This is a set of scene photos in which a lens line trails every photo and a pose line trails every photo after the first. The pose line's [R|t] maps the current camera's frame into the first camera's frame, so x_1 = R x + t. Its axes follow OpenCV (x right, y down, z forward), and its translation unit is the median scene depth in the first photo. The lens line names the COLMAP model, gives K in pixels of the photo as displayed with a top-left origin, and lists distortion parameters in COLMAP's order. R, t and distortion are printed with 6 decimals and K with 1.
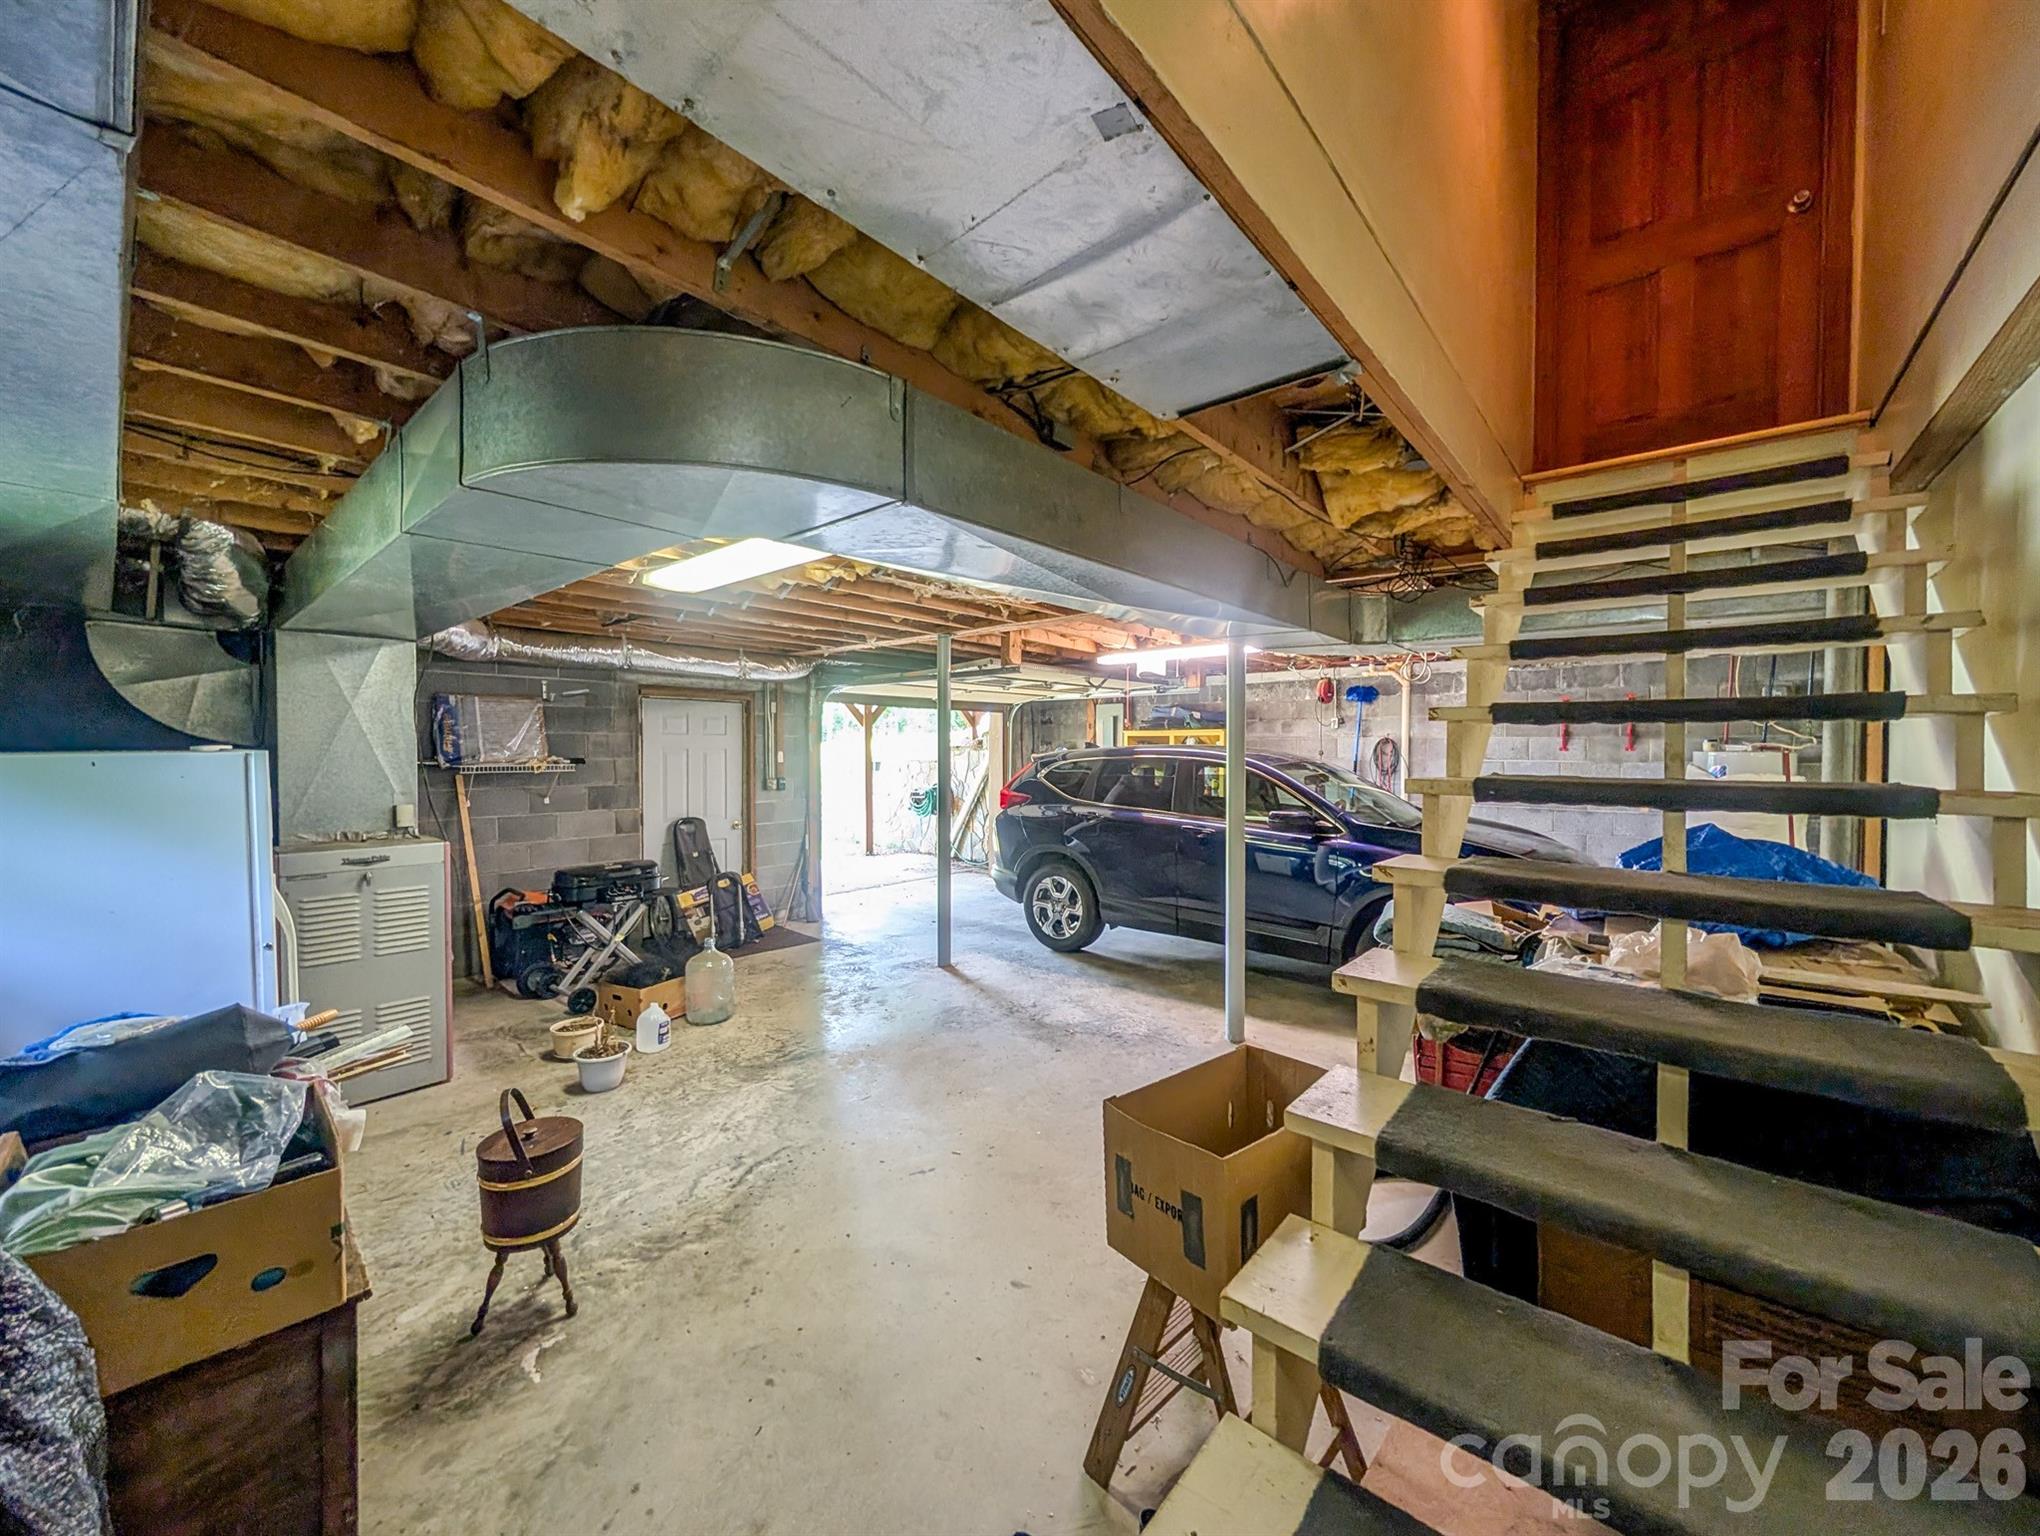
lens RADIAL K [[771.1, 0, 1015.4], [0, 771.1, 774.5], [0, 0, 1]] dist [-0.002010, 0.000181]
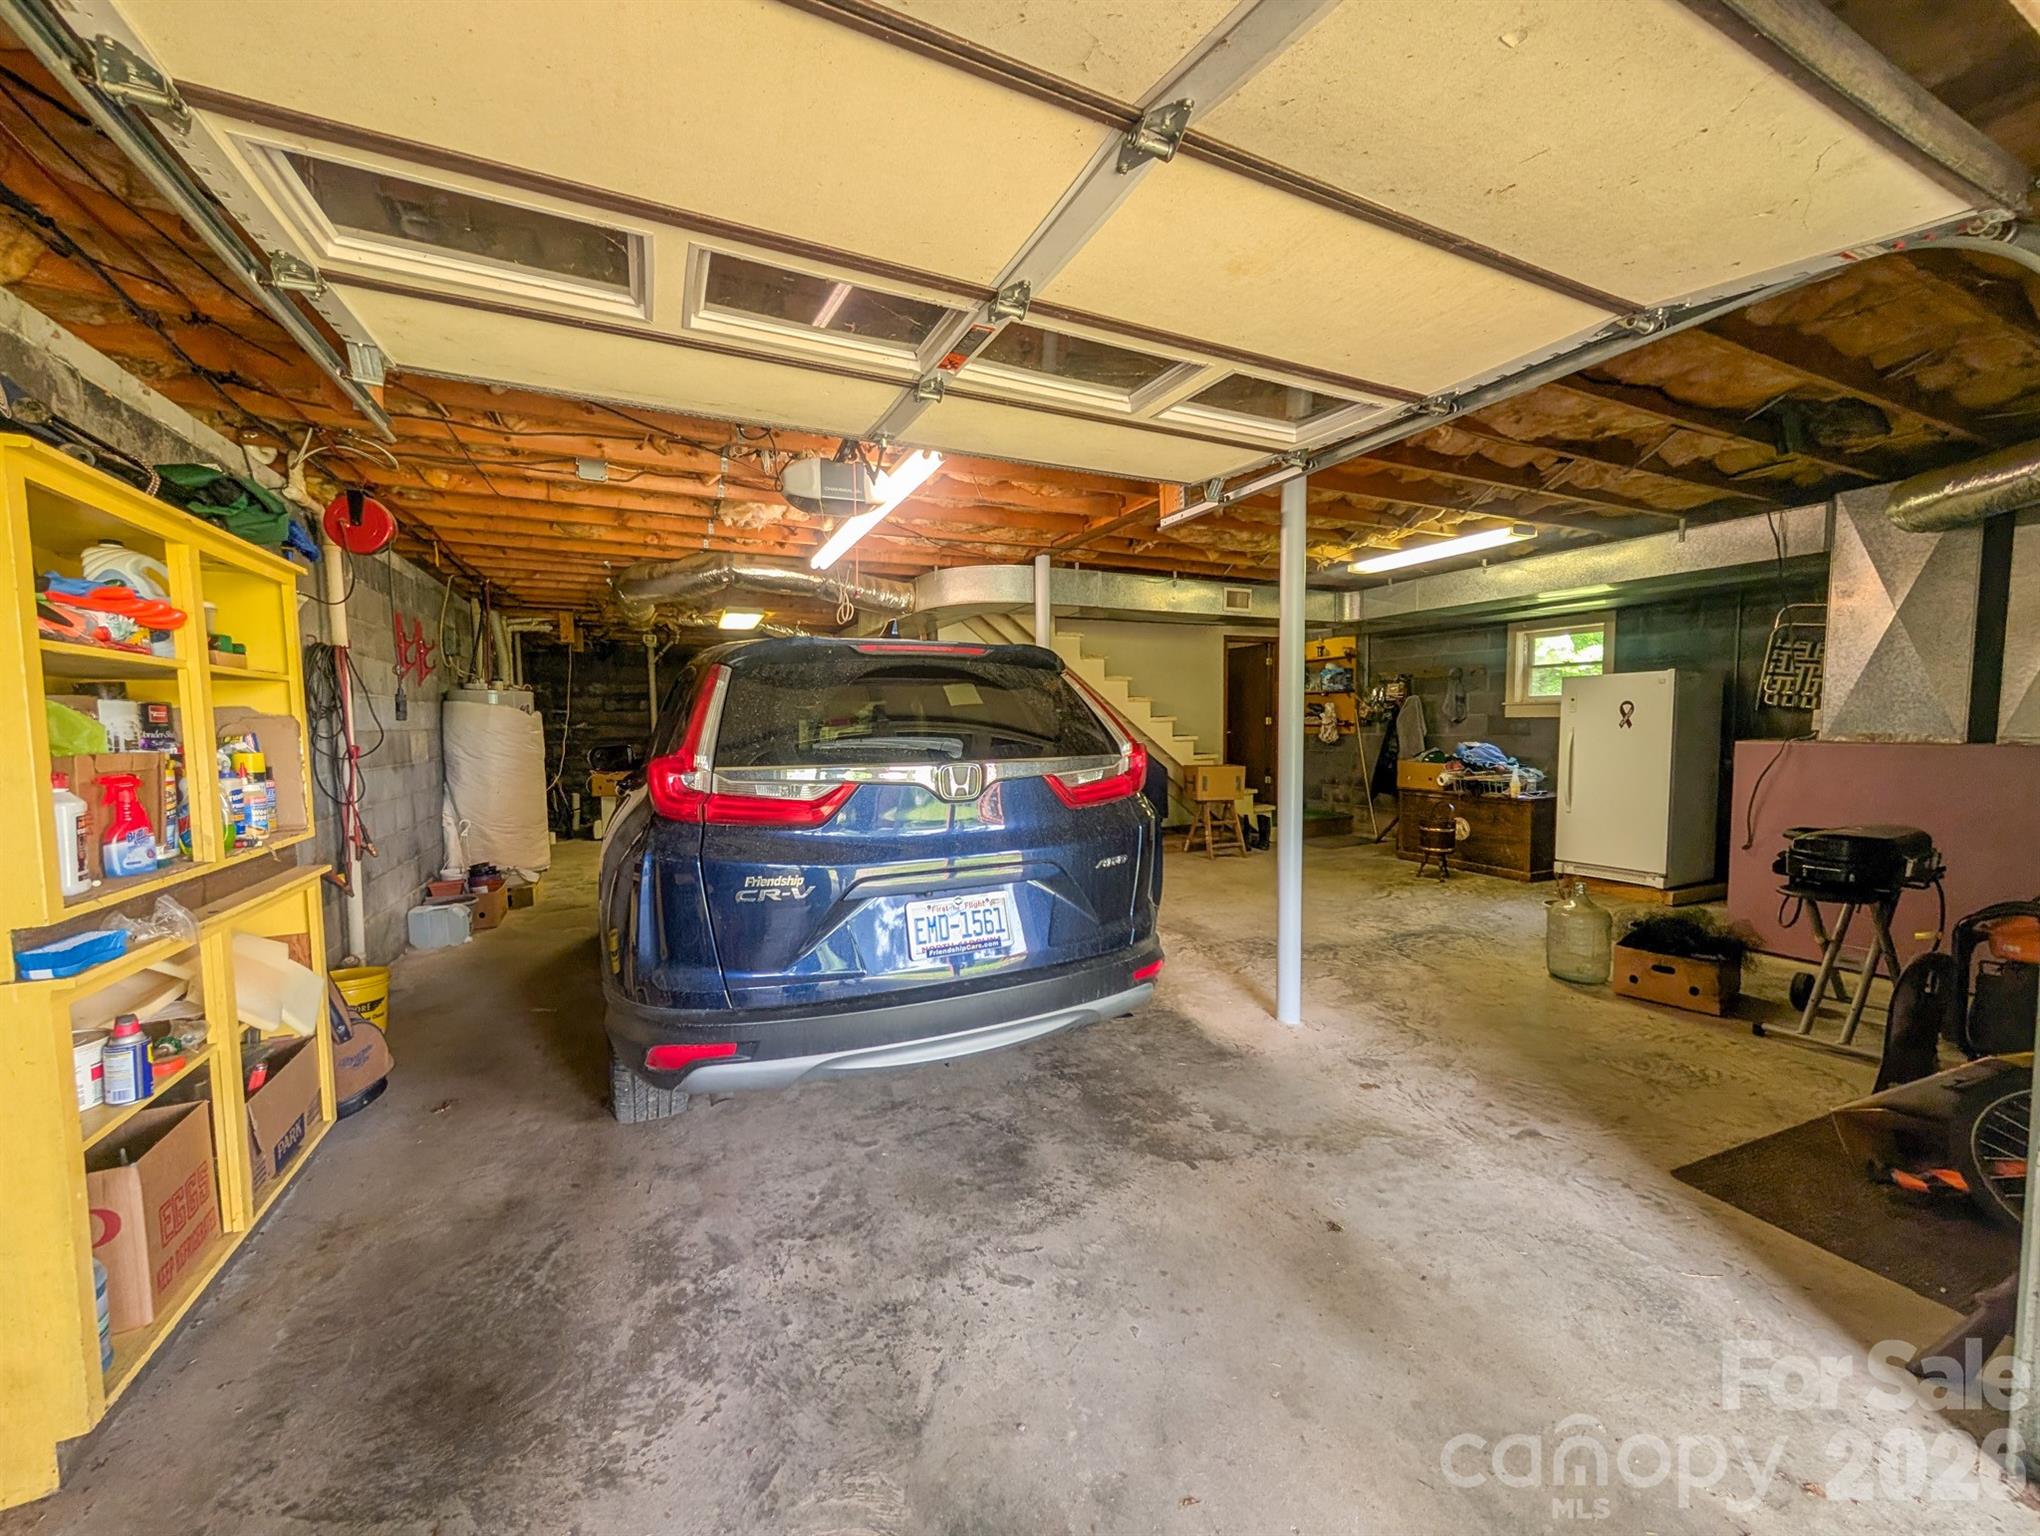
lens RADIAL K [[771.1, 0, 1015.4], [0, 771.1, 774.5], [0, 0, 1]] dist [-0.002010, 0.000181]
pose [[-0.912504, -0.017574, 0.408690, -0.186887], [0.025043, 0.994803, 0.098693, -0.005599], [-0.408300, 0.100292, -0.907322, 2.129913]]
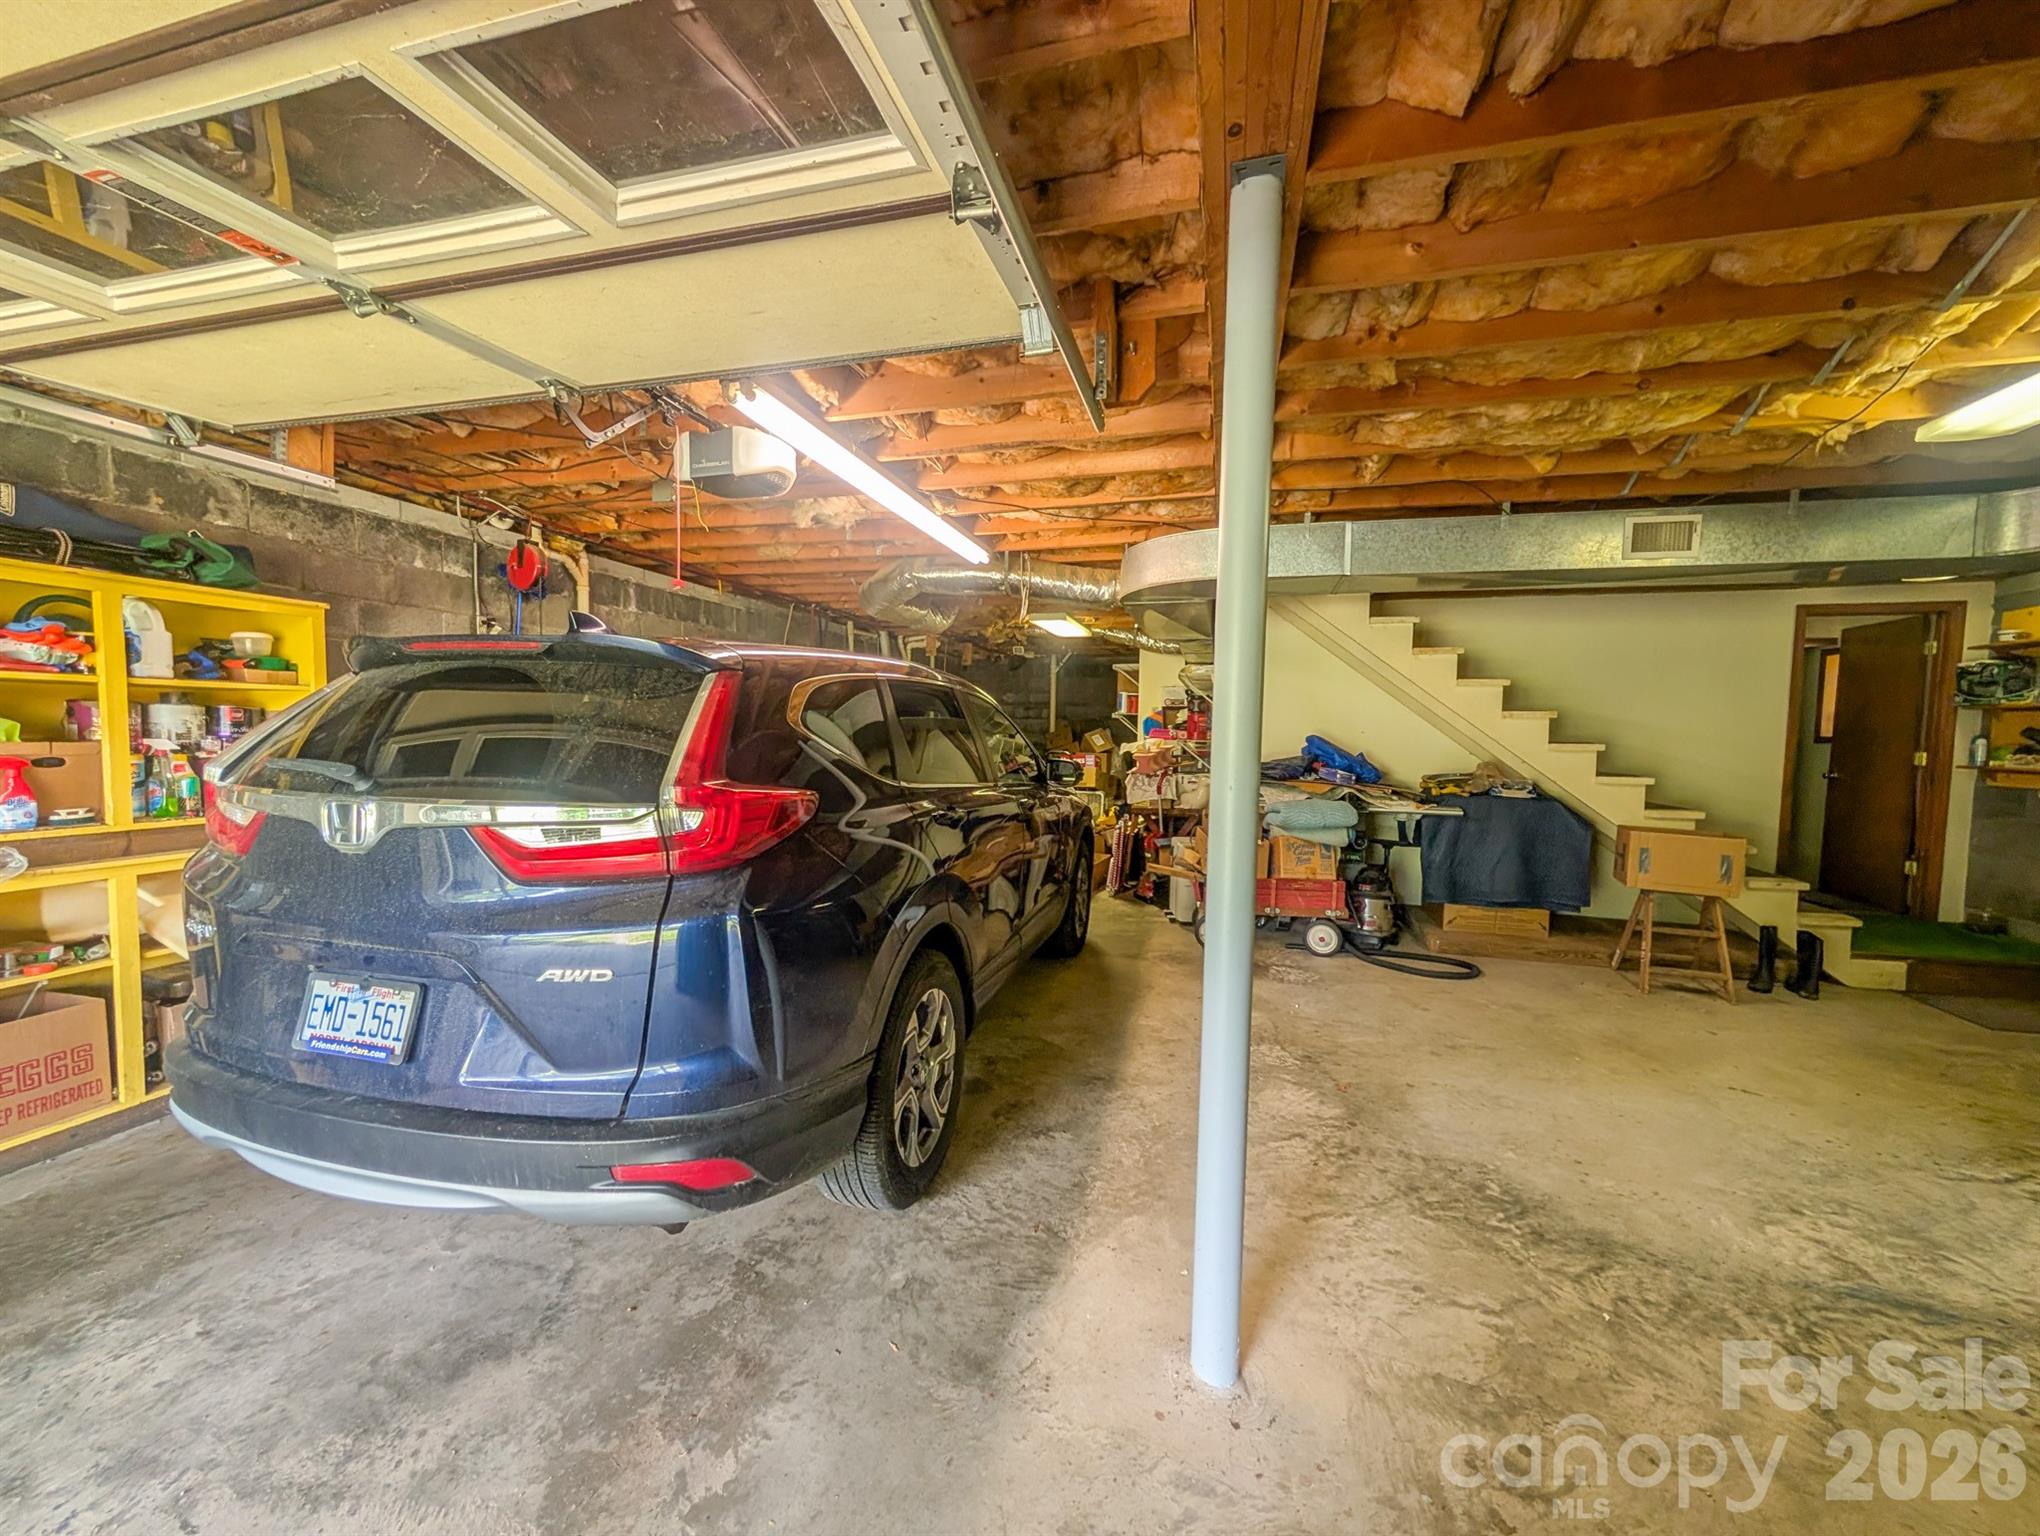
lens RADIAL K [[771.1, 0, 1015.4], [0, 771.1, 774.5], [0, 0, 1]] dist [-0.002010, 0.000181]
pose [[-0.432114, -0.062137, 0.899676, -0.410298], [0.010424, 0.997213, 0.073880, 0.000541], [-0.901759, 0.041303, -0.430262, 1.574862]]
